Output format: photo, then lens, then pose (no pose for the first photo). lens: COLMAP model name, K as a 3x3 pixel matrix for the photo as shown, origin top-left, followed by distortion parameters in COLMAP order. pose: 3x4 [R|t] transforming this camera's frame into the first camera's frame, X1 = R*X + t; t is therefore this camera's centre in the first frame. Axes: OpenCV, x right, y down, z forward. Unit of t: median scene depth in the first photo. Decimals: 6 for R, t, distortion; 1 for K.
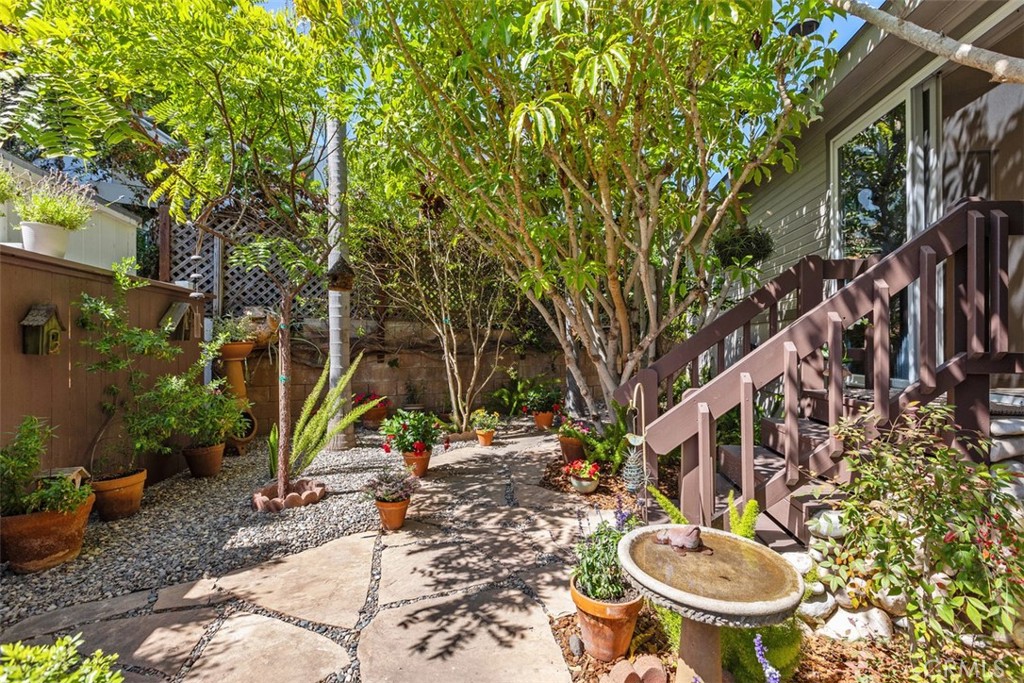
lens RADIAL K [[461.1, 0, 510.1], [0, 461.1, 341.3], [0, 0, 1]] dist [0.004033, -0.001096]
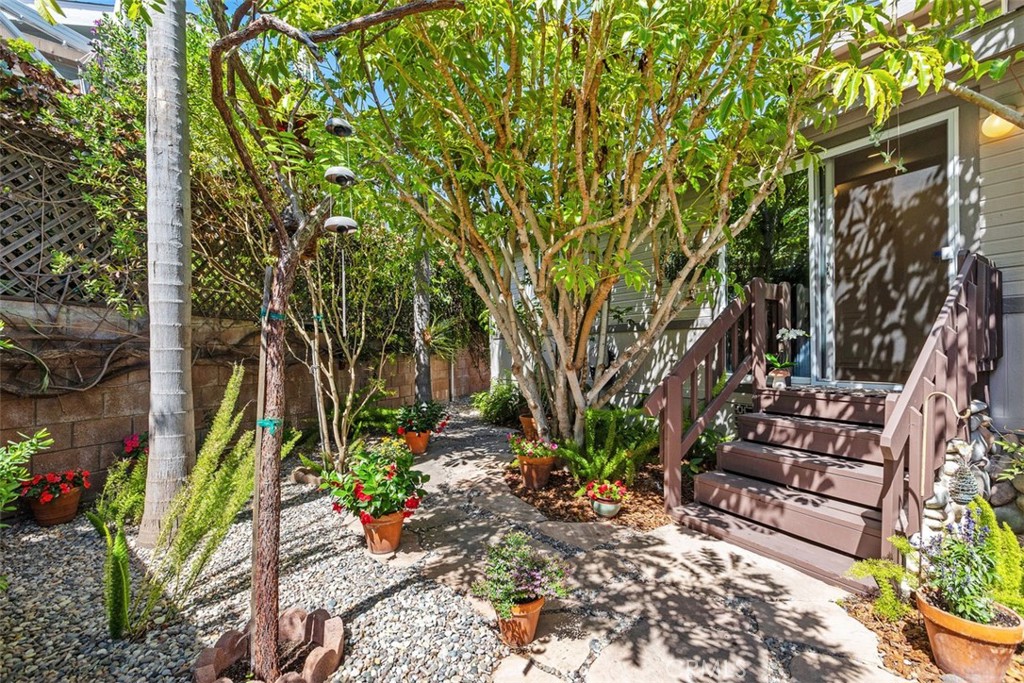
lens RADIAL K [[461.1, 0, 511.9], [0, 461.1, 341.9], [0, 0, 1]] dist [0.004033, -0.001096]
pose [[0.782975, 0.005667, 0.622027, -0.717595], [0.001360, 0.999941, -0.010822, 0.002860], [-0.622052, 0.009319, 0.782921, 0.540763]]
